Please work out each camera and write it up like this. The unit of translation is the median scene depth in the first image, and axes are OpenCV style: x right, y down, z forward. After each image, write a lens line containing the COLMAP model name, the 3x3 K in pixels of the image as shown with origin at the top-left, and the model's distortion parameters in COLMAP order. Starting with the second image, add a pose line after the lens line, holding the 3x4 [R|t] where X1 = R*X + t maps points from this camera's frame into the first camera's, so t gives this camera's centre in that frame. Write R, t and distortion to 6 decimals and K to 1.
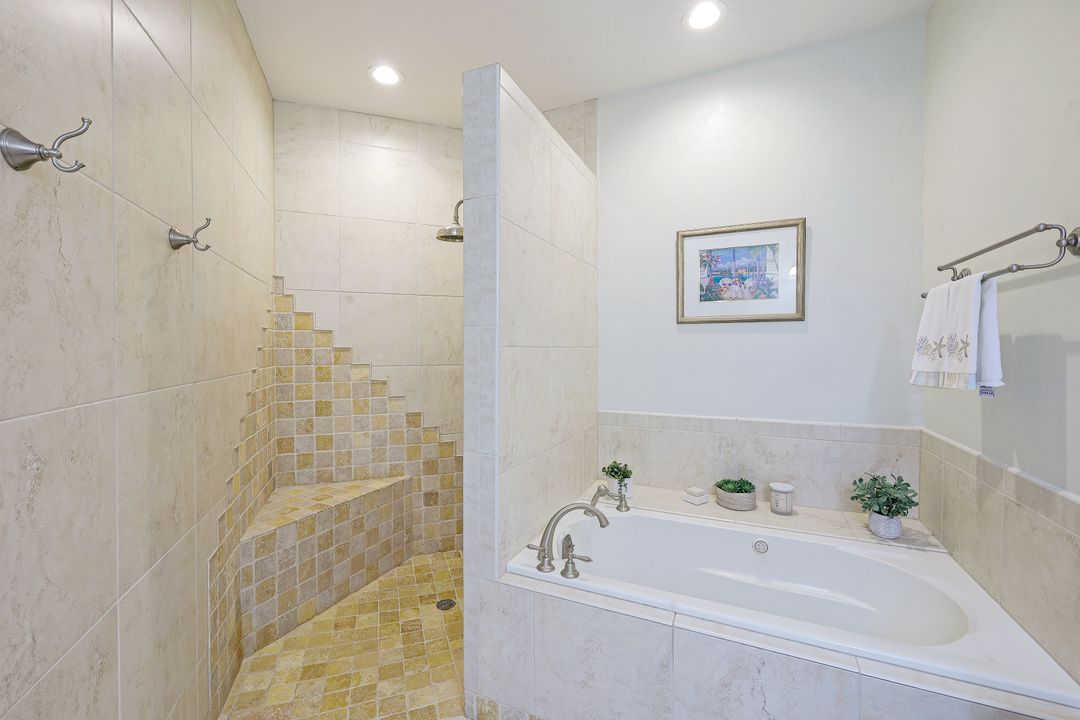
lens RADIAL K [[442.0, 0, 538.4], [0, 442.0, 355.4], [0, 0, 1]] dist [-0.002229, -0.000100]
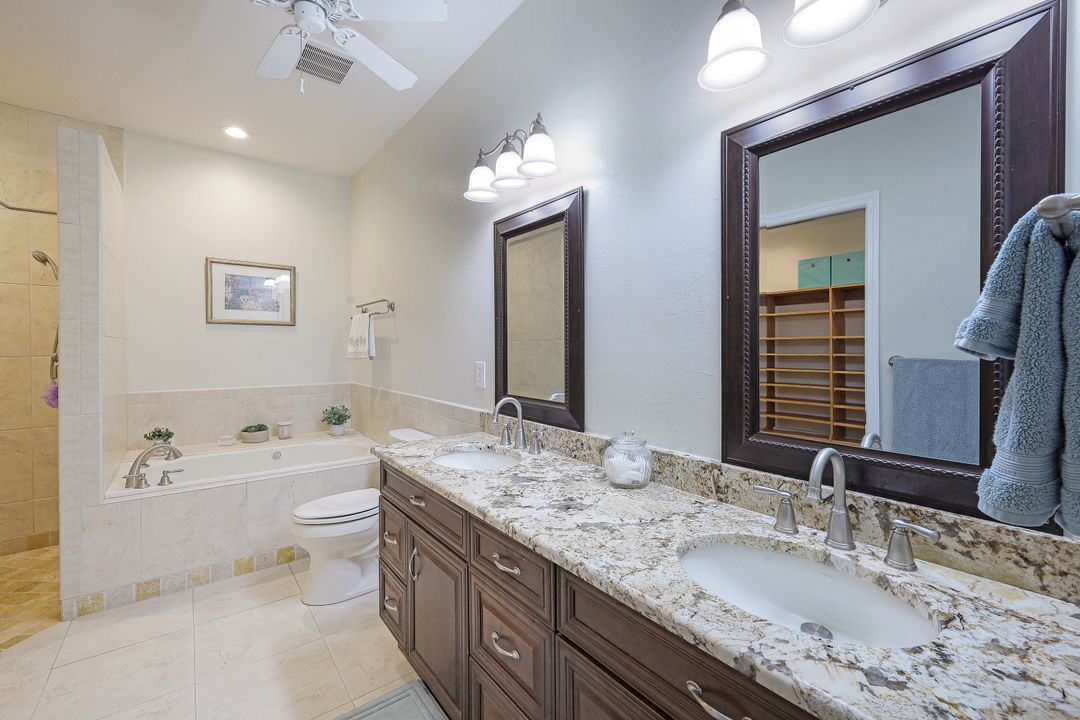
lens RADIAL K [[442.0, 0, 538.4], [0, 442.0, 355.4], [0, 0, 1]] dist [-0.002229, -0.000100]
pose [[0.444796, -0.009632, 0.895580, -0.520847], [0.009922, 0.999934, 0.005826, 0.034827], [-0.895577, 0.006295, 0.444862, -0.616498]]
